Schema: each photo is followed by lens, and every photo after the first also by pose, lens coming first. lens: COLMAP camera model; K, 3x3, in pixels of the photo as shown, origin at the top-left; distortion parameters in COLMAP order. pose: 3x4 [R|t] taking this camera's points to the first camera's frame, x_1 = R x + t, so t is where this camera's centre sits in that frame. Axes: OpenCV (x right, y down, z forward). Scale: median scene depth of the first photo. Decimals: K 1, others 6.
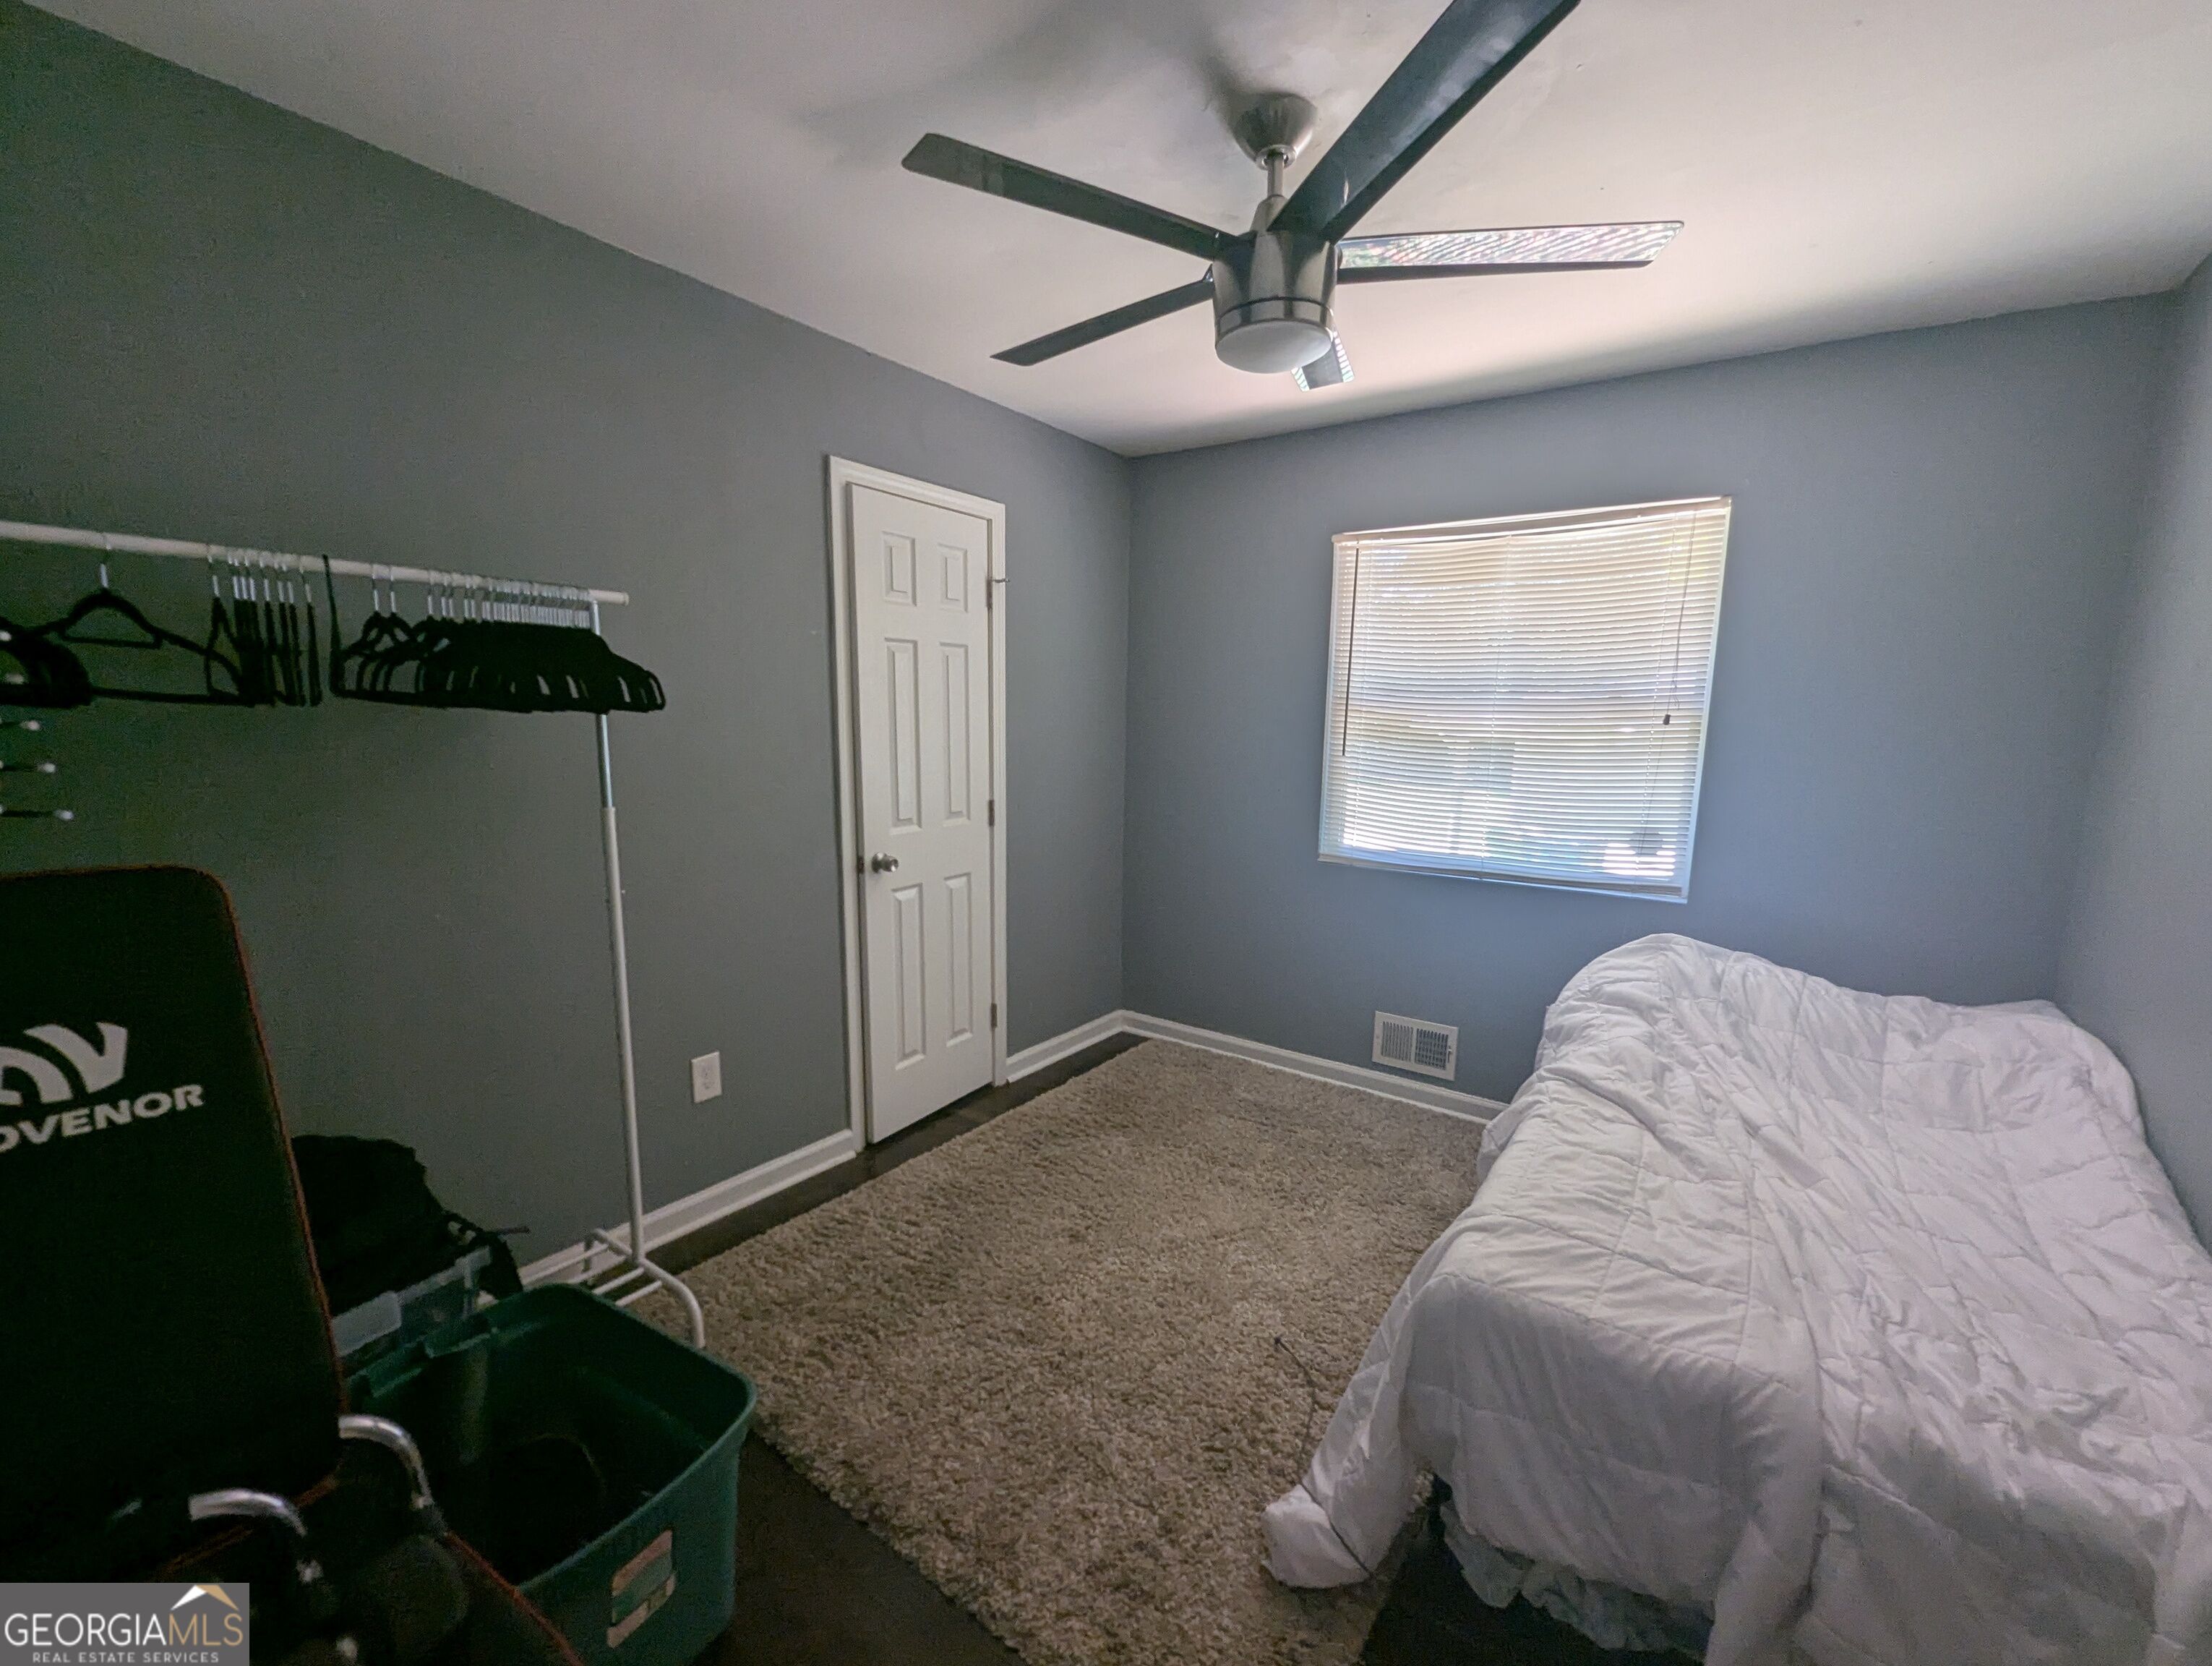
lens RADIAL K [[915.4, 0, 1107.6], [0, 915.4, 846.3], [0, 0, 1]] dist [0.002831, -0.002249]
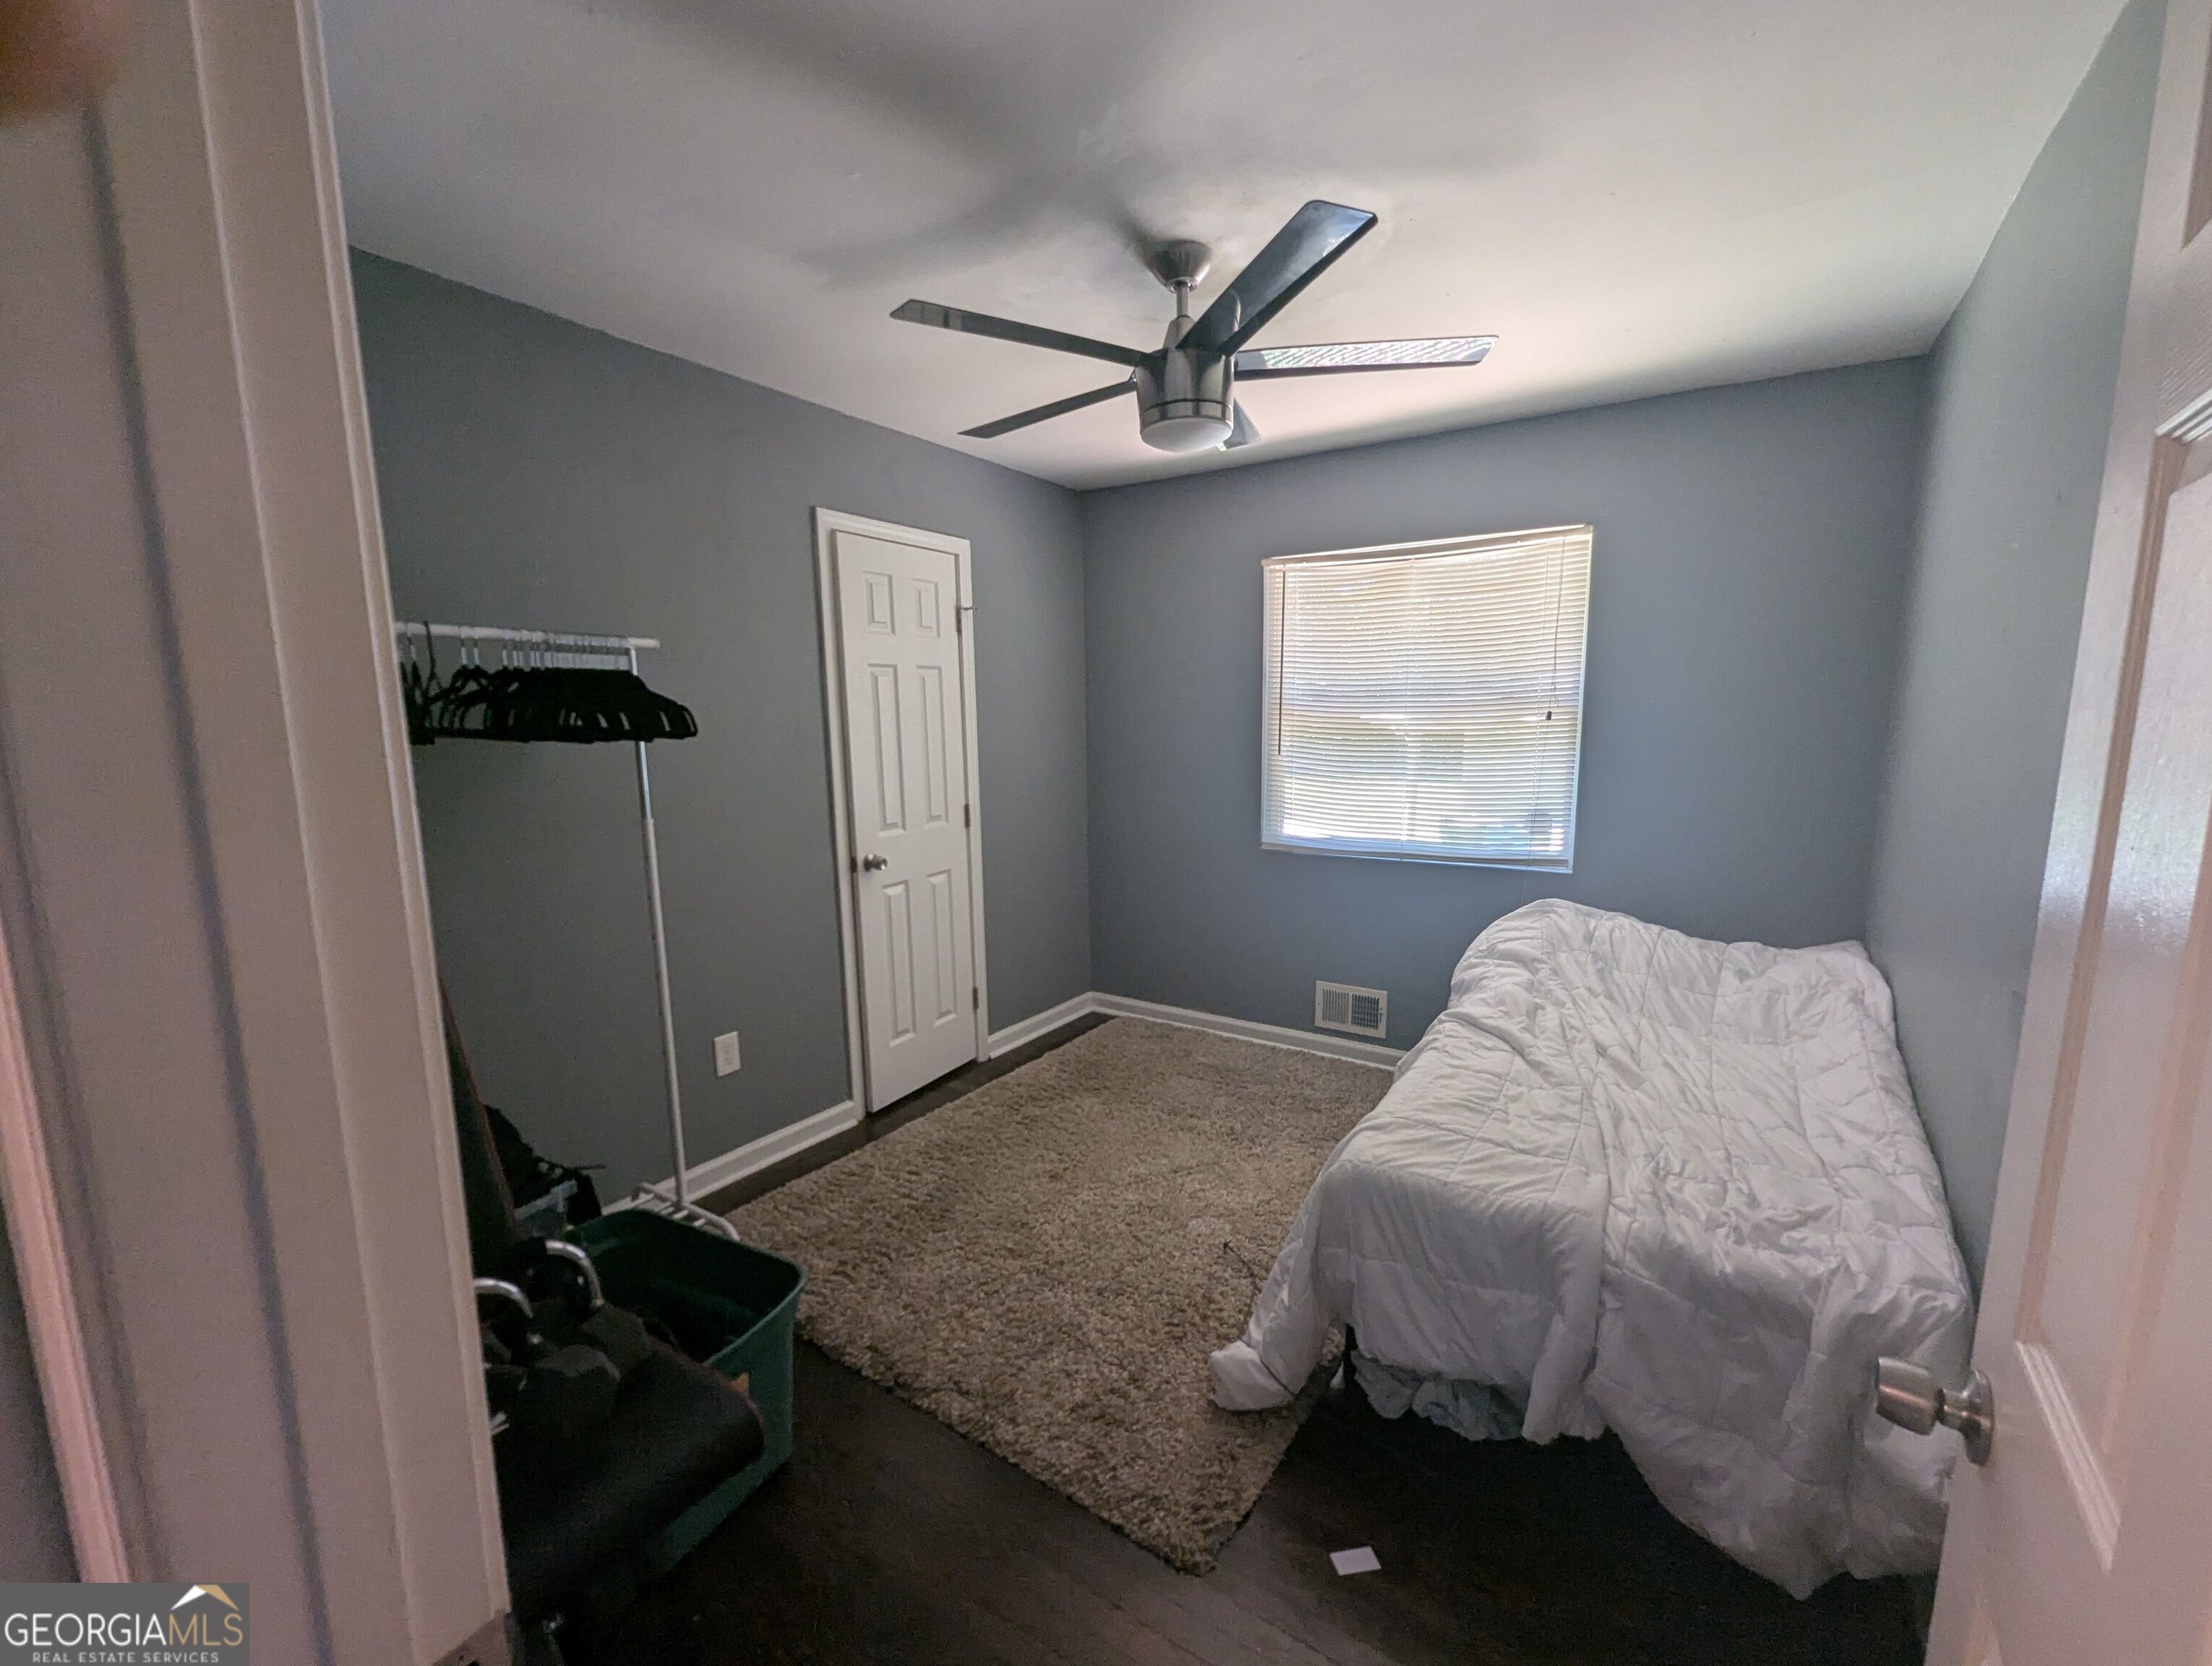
lens RADIAL K [[915.4, 0, 1108.2], [0, 915.4, 850.9], [0, 0, 1]] dist [0.002831, -0.002249]
pose [[0.998821, -0.034623, 0.034026, 0.009726], [0.034544, 0.999399, 0.002916, 0.015765], [-0.034107, -0.001737, 0.999417, -0.214774]]
